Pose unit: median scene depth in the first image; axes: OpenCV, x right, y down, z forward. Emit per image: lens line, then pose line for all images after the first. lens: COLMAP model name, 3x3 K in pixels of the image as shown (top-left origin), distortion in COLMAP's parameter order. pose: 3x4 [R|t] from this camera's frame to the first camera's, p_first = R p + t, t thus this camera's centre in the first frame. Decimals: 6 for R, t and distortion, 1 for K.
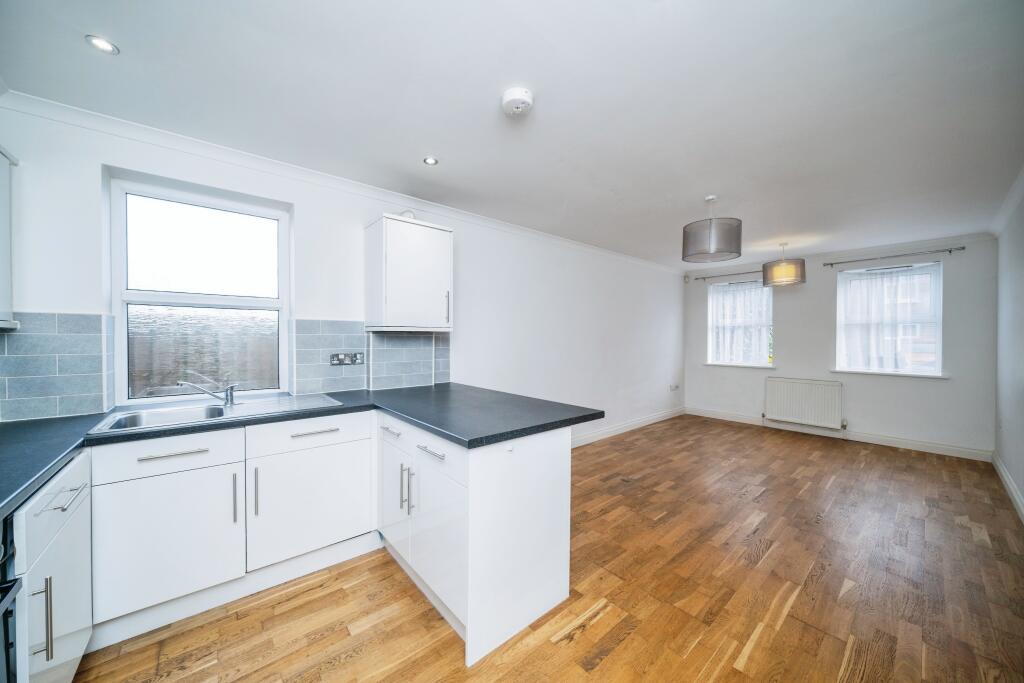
lens RADIAL K [[362.6, 0, 496.2], [0, 362.6, 339.2], [0, 0, 1]] dist [-0.001287, -0.000182]
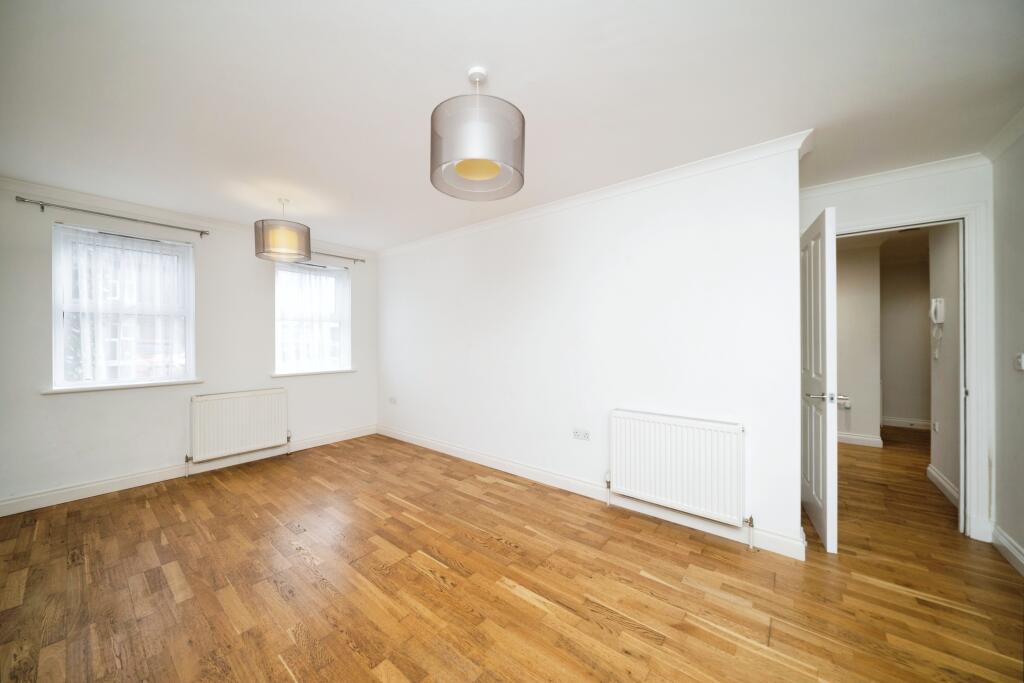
lens RADIAL K [[362.6, 0, 496.2], [0, 362.6, 339.2], [0, 0, 1]] dist [-0.001287, -0.000182]
pose [[-0.184081, -0.002523, 0.982908, 0.043523], [0.006532, 0.999971, 0.003790, 0.007974], [-0.982889, 0.007118, -0.184059, 1.074861]]
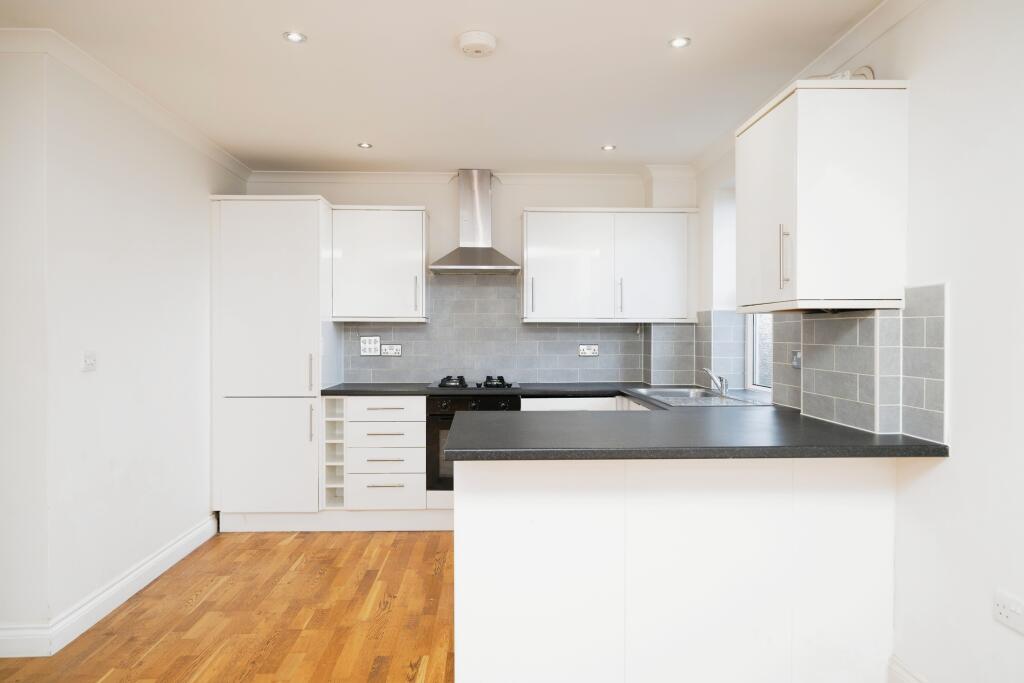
lens RADIAL K [[629.8, 0, 512.0], [0, 629.8, 341.5], [0, 0, 1]] dist [0.002630, 0.000235]
pose [[-0.607377, 0.005233, -0.794397, 0.697411], [-0.006161, 0.999917, 0.011298, 0.013217], [0.794390, 0.011757, -0.607294, 1.161290]]
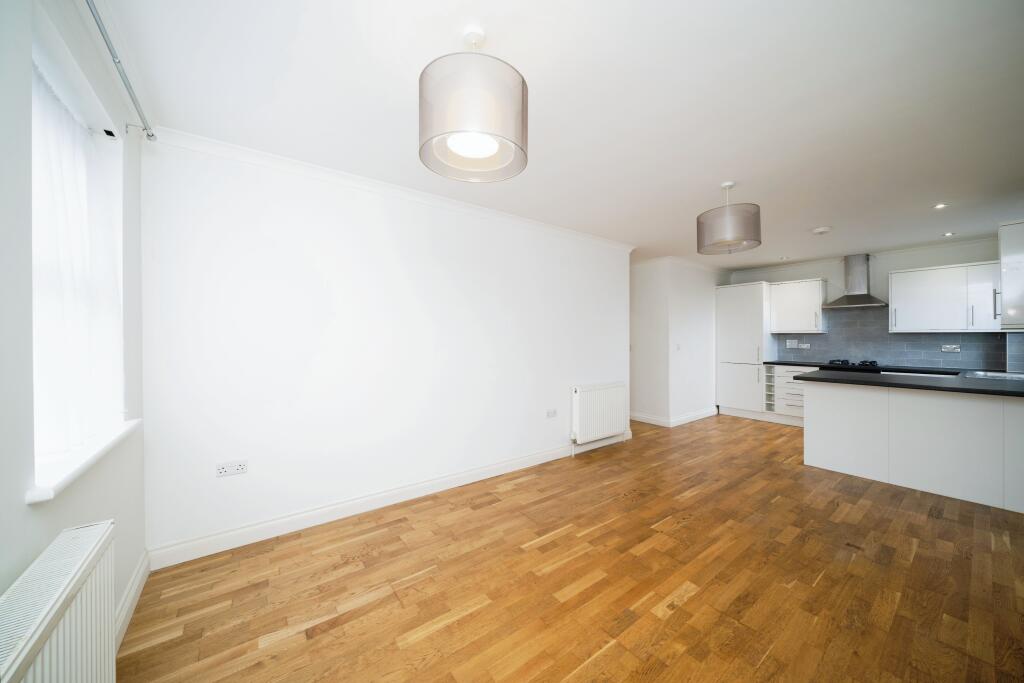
lens RADIAL K [[352.3, 0, 512.0], [0, 352.3, 341.5], [0, 0, 1]] dist [-0.007961, -0.000125]
pose [[-0.998806, -0.005300, 0.048561, 1.101087], [-0.004596, 0.999883, 0.014601, 0.009058], [-0.048633, 0.014361, -0.998713, 1.920884]]
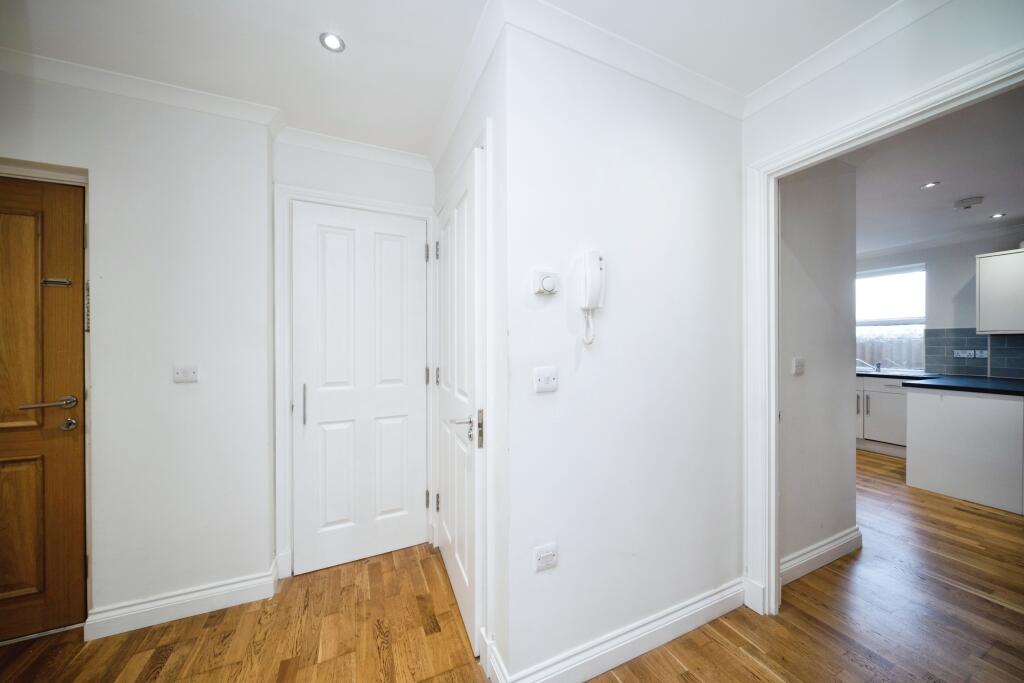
lens RADIAL K [[352.3, 0, 512.0], [0, 352.3, 341.5], [0, 0, 1]] dist [-0.007961, -0.000125]
pose [[-0.258832, -0.007732, -0.965891, 1.334224], [-0.004896, 0.999966, -0.006693, 0.020214], [0.965910, 0.002997, -0.258861, -0.411719]]
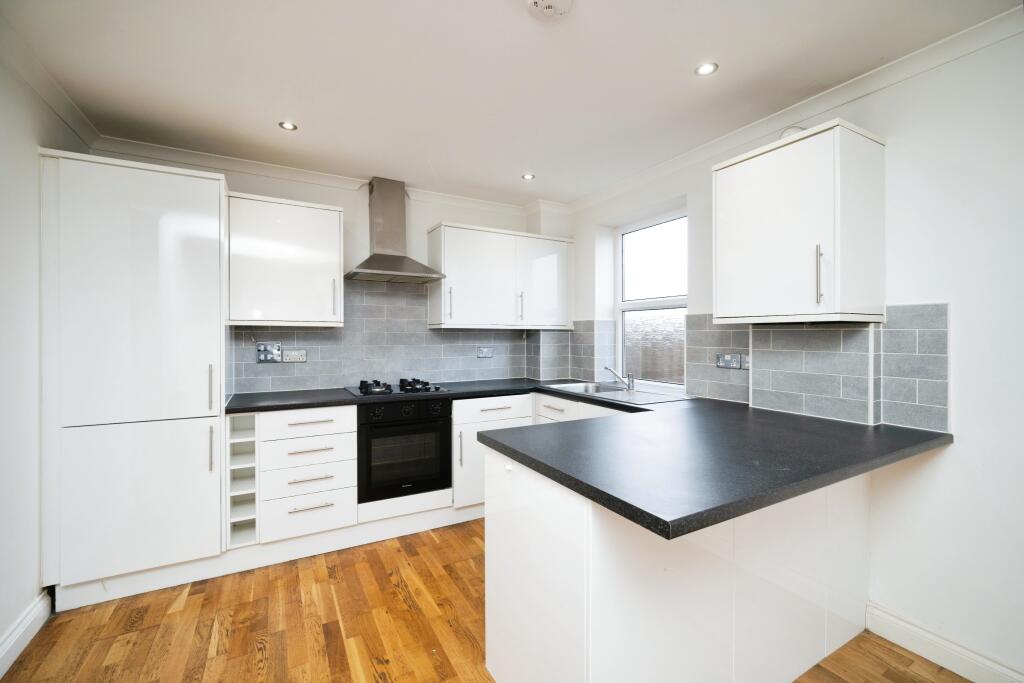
lens RADIAL K [[422.9, 0, 512.7], [0, 422.9, 337.8], [0, 0, 1]] dist [-0.000018, 0.000093]
pose [[-0.173406, 0.002968, -0.984846, 0.523122], [-0.006671, 0.999969, 0.004189, 0.003460], [0.984828, 0.007296, -0.173381, 0.633838]]
